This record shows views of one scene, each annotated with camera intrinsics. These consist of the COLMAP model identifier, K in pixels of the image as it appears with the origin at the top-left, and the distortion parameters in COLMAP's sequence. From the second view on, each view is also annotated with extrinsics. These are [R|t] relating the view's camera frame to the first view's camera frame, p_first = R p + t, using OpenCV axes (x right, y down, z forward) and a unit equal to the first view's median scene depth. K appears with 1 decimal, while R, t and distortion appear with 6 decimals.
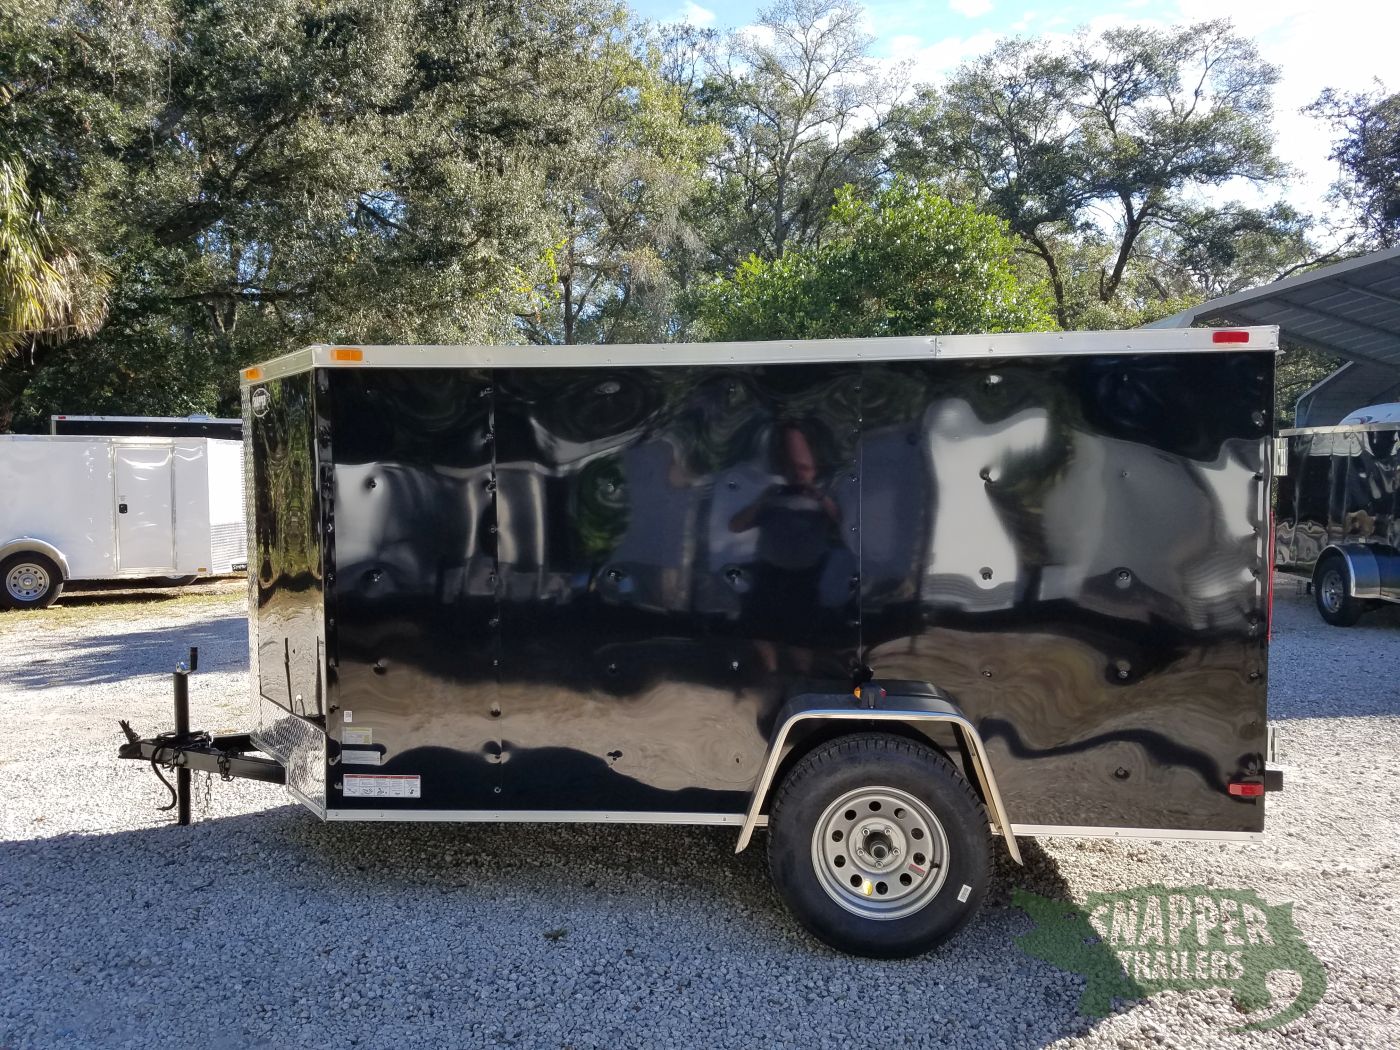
lens RADIAL K [[1285.5, 0, 647.6], [0, 1285.5, 531.5], [0, 0, 1]] dist [0.202294, -0.468643]
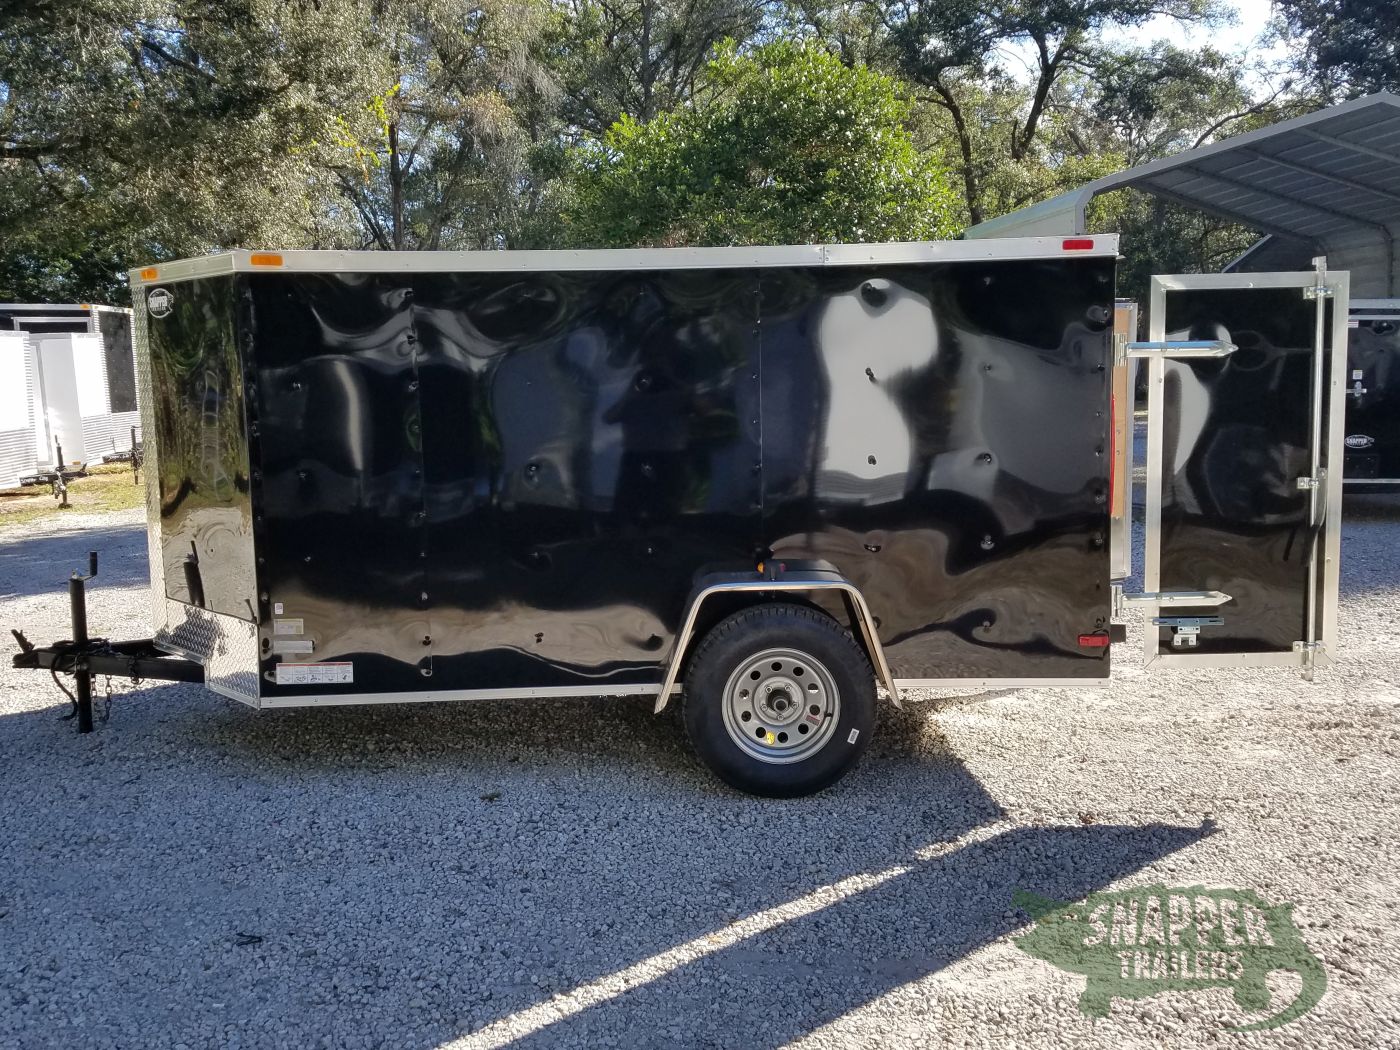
lens RADIAL K [[1678.6, 0, 696.4], [0, 1678.6, 516.8], [0, 0, 1]] dist [0.298712, -0.714704]
pose [[0.990607, -0.025894, 0.134264, -0.071163], [0.019326, 0.998563, 0.049987, 0.005696], [-0.135366, -0.046923, 0.989684, -0.352712]]
